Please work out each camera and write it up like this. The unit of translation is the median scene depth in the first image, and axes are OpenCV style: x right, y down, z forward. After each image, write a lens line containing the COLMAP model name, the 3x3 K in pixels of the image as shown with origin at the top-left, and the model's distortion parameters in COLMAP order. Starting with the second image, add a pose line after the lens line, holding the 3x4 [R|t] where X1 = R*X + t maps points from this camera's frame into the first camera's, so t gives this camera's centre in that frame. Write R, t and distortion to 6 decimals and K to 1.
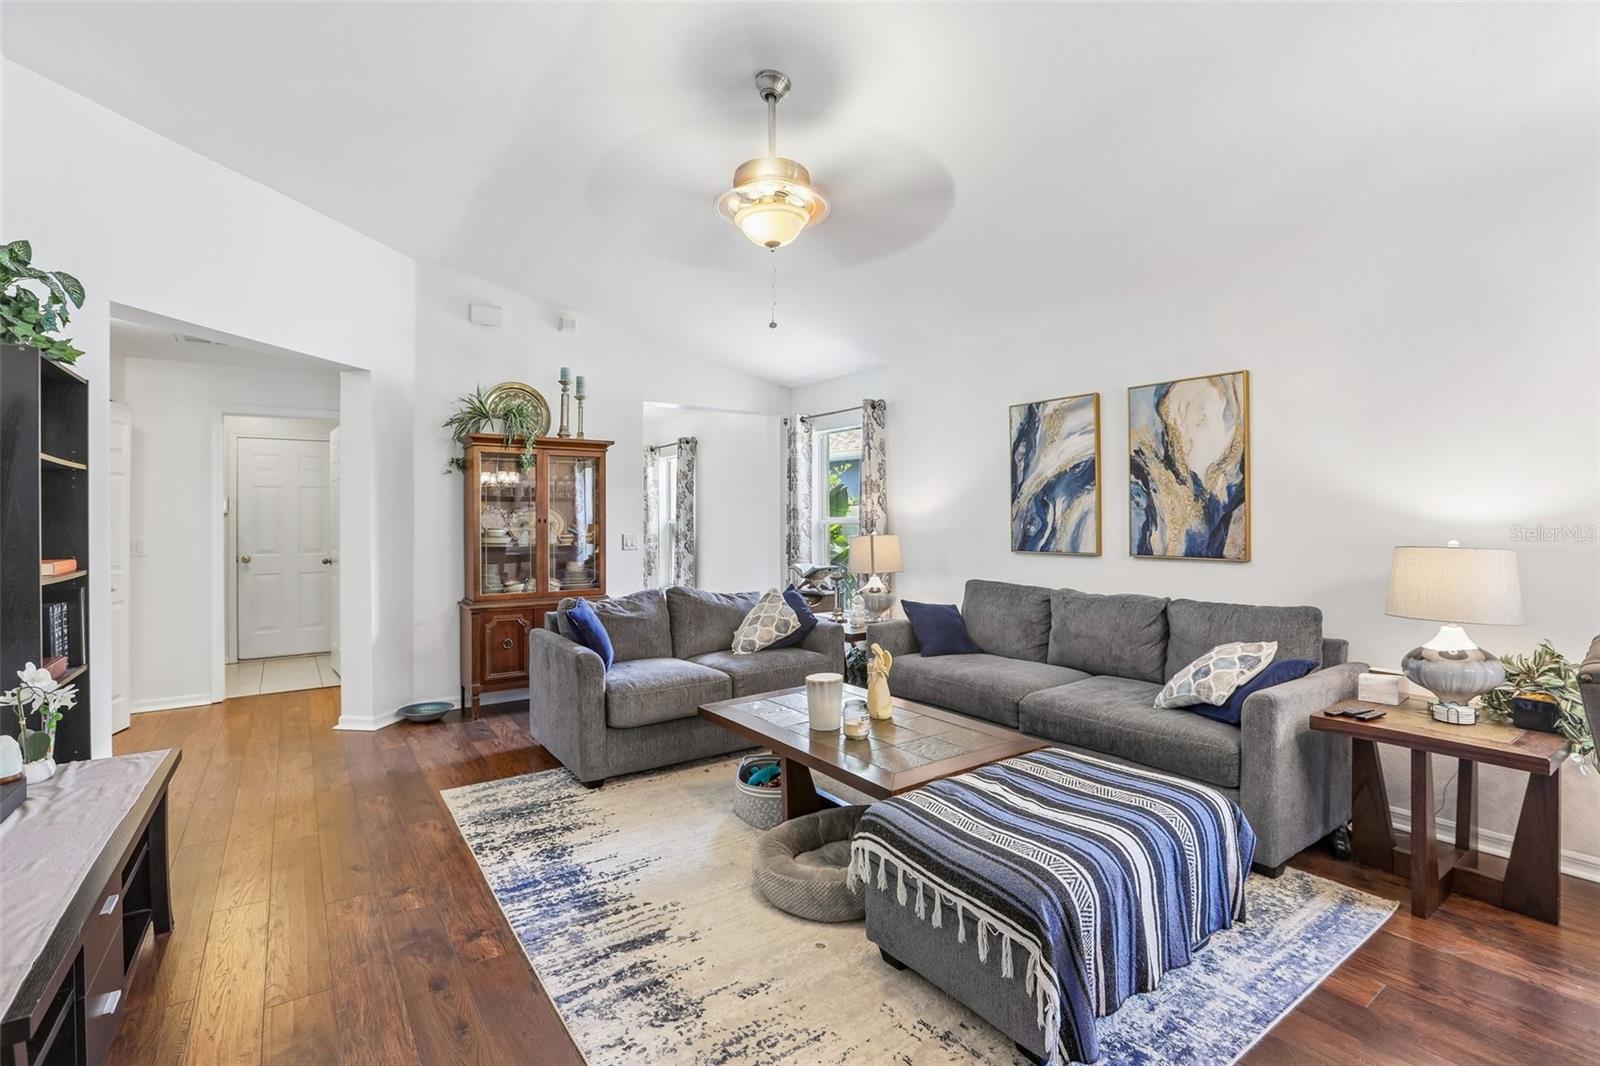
lens RADIAL K [[738.8, 0, 801.2], [0, 738.8, 514.9], [0, 0, 1]] dist [-0.054089, 0.017449]
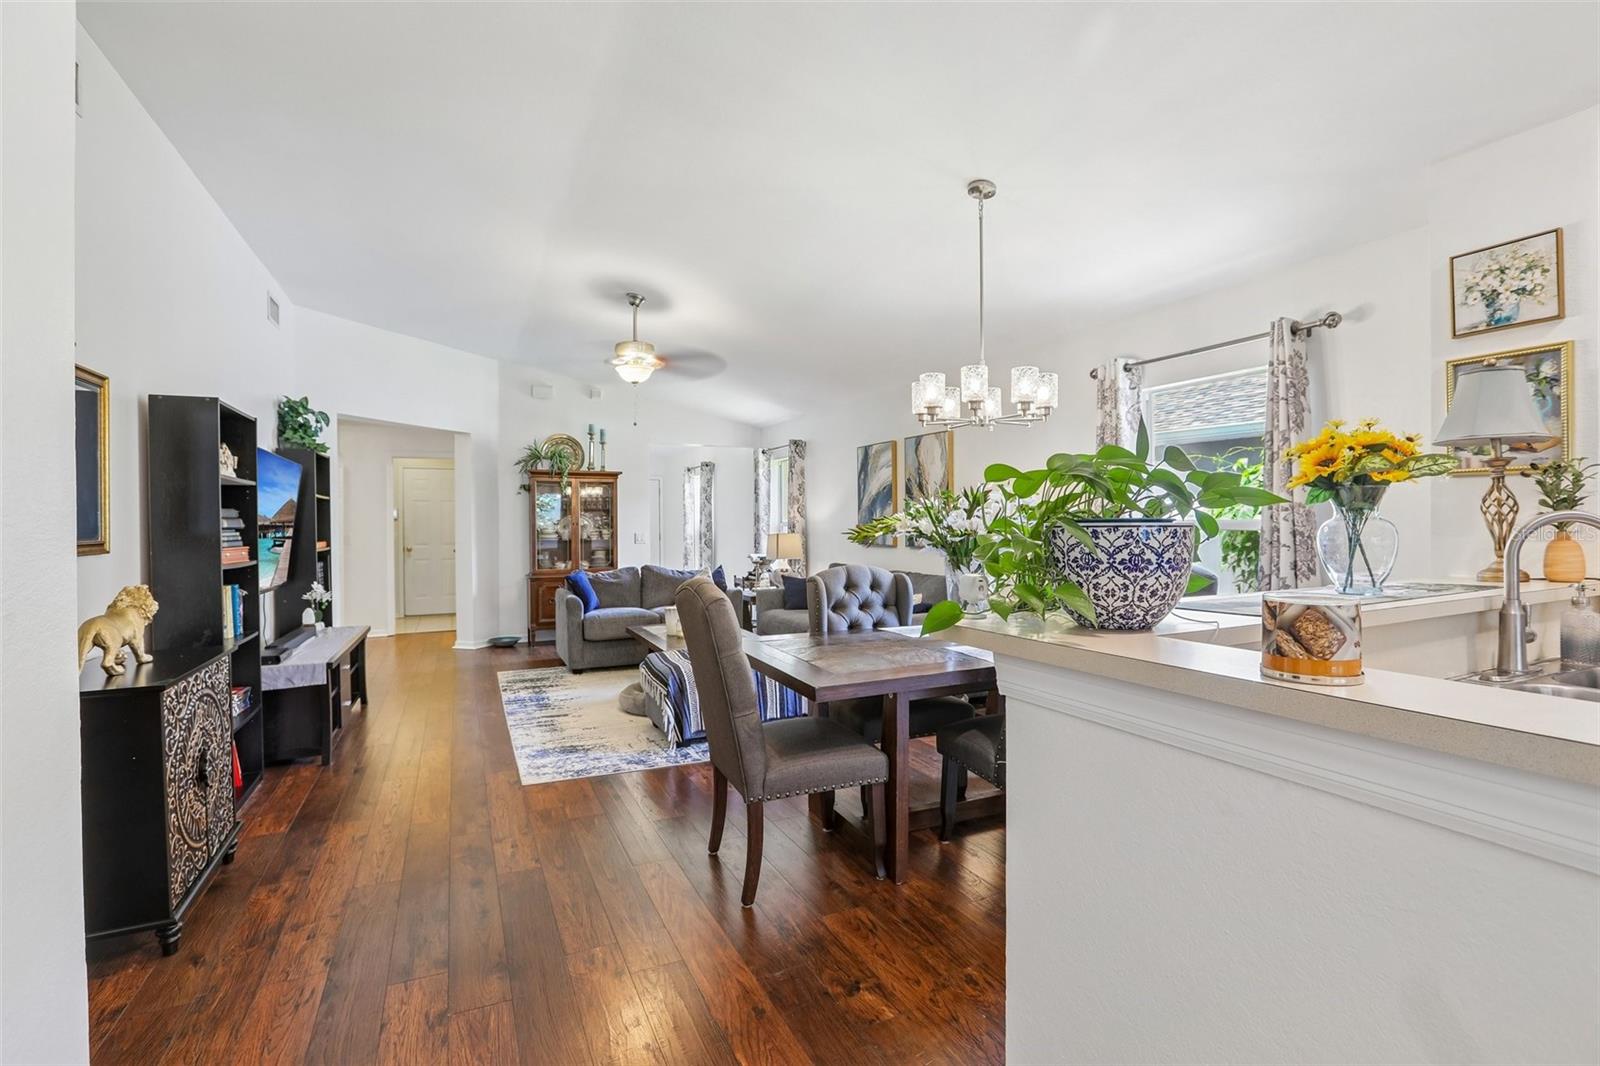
lens RADIAL K [[738.8, 0, 797.6], [0, 738.8, 531.5], [0, 0, 1]] dist [-0.054089, 0.017449]
pose [[0.983645, 0.002735, -0.180097, 0.535452], [0.000375, 0.999851, 0.017234, -0.003282], [0.180117, -0.017020, 0.983498, -0.618933]]
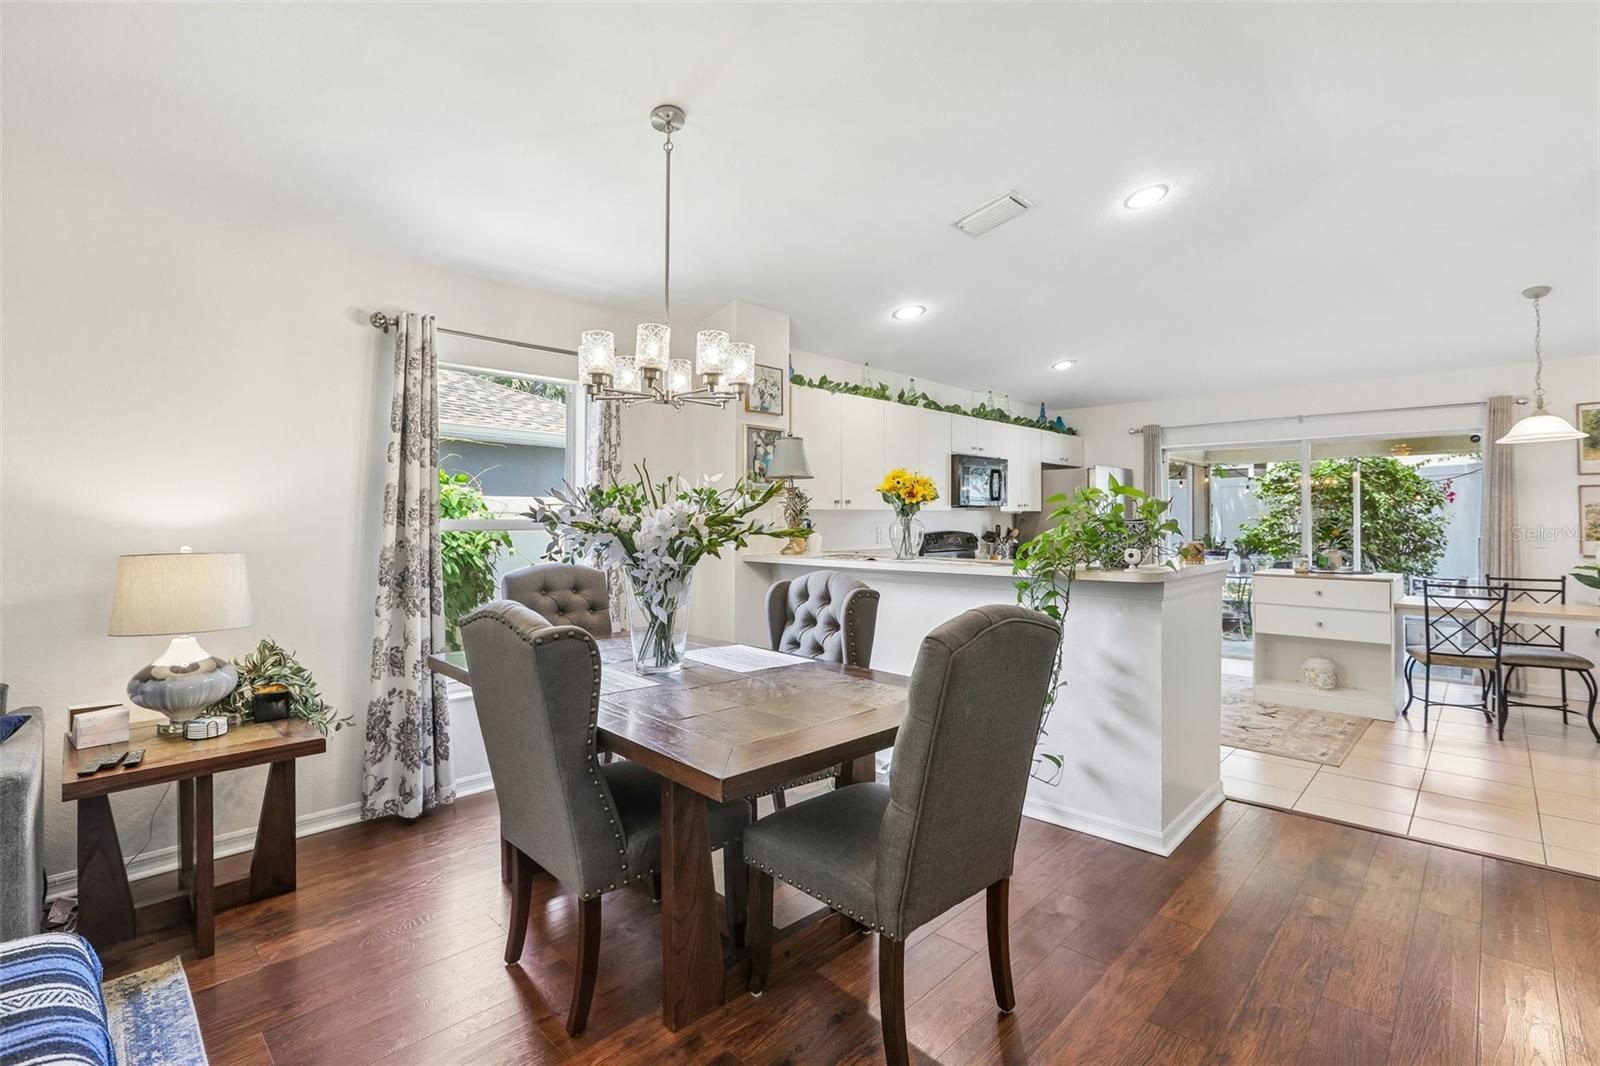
lens RADIAL K [[738.8, 0, 797.6], [0, 738.8, 510.6], [0, 0, 1]] dist [-0.054089, 0.017449]
pose [[-0.176131, 0.018486, 0.984193, -0.109410], [-0.001977, 0.999815, -0.019133, 0.003967], [-0.984365, -0.005315, -0.176062, 0.254463]]
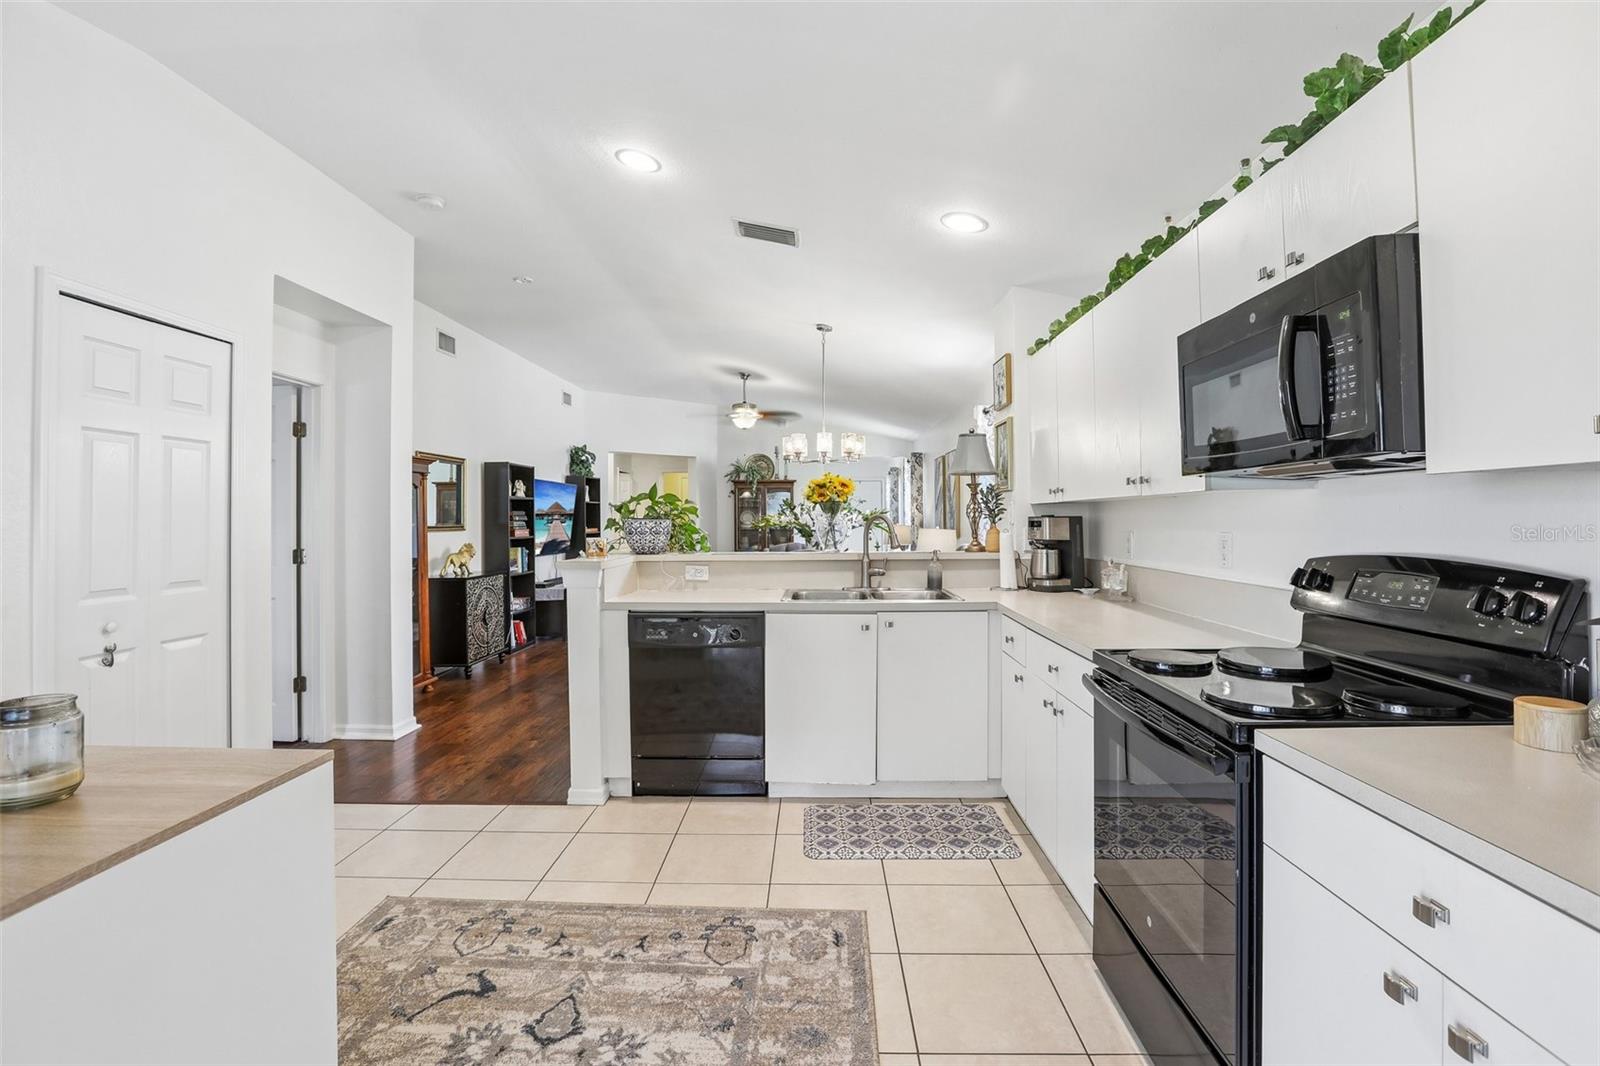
lens RADIAL K [[738.8, 0, 801.6], [0, 738.8, 509.2], [0, 0, 1]] dist [-0.054089, 0.017449]
pose [[0.800308, -0.005230, -0.599567, 1.453246], [0.003486, 0.999986, -0.004070, -0.010896], [0.599580, 0.001167, 0.800314, -0.971373]]
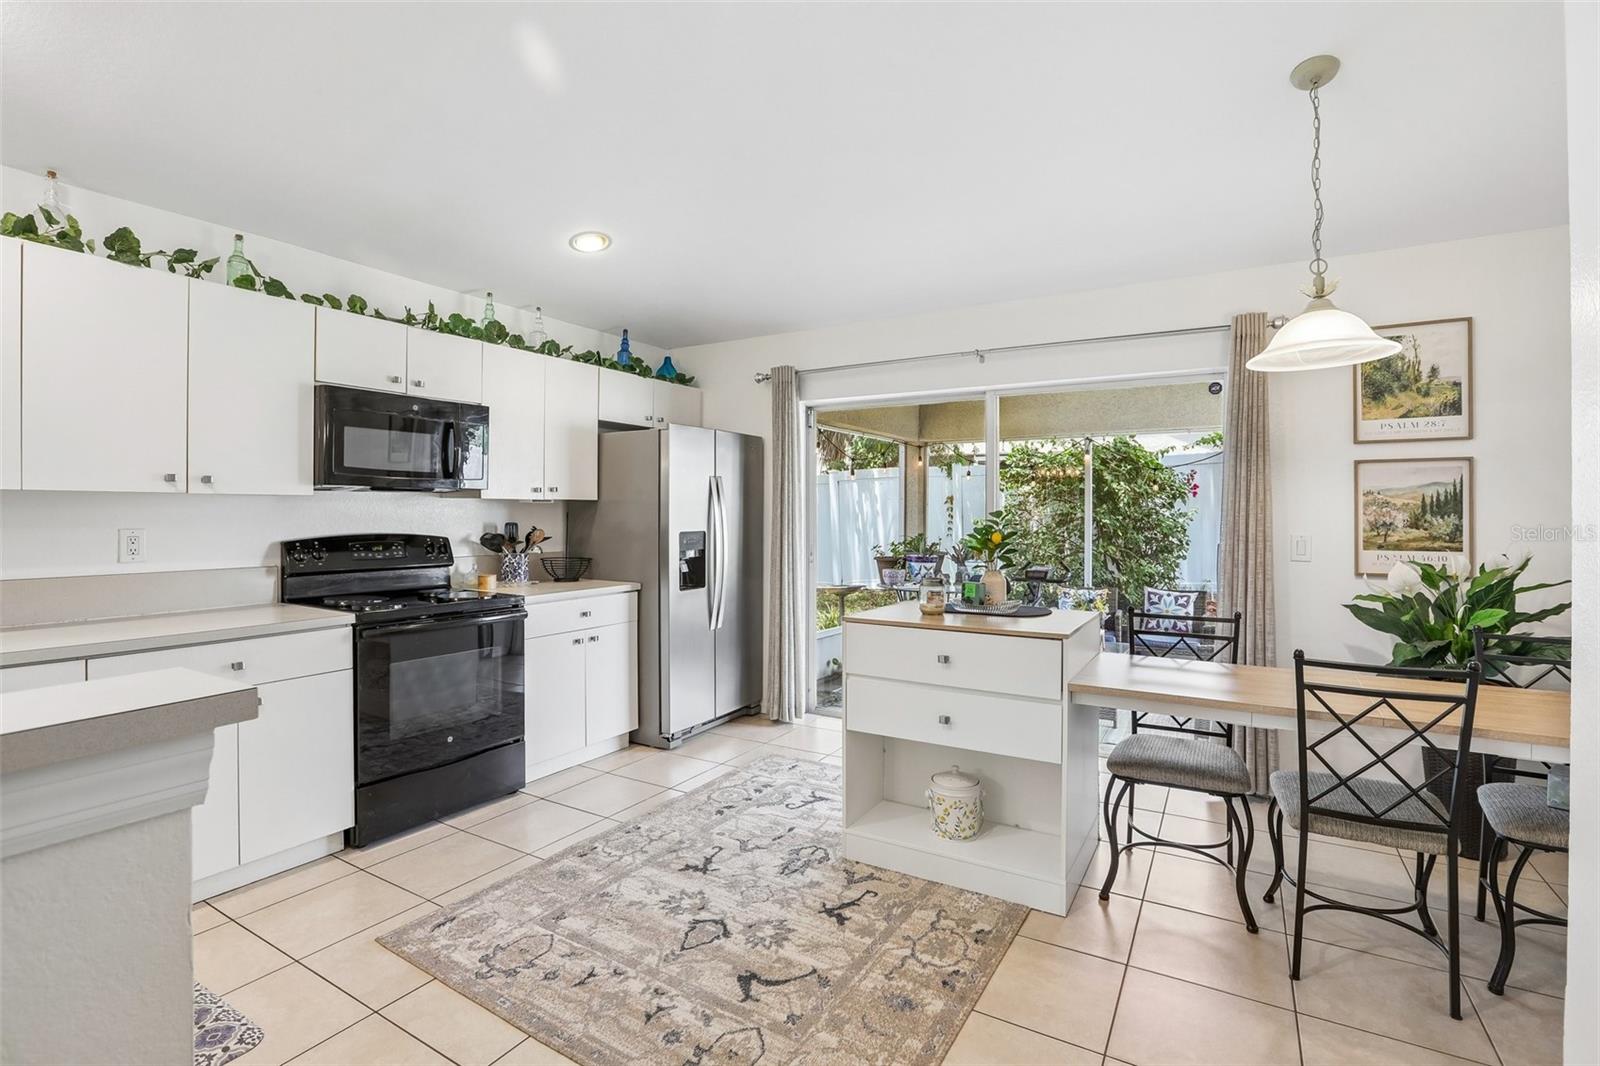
lens RADIAL K [[738.8, 0, 798.8], [0, 738.8, 517.1], [0, 0, 1]] dist [-0.054089, 0.017449]
pose [[-0.399934, 0.002119, 0.916541, 0.441689], [-0.002601, 0.999991, -0.003447, -0.001867], [-0.916540, -0.003762, -0.399925, -0.507248]]
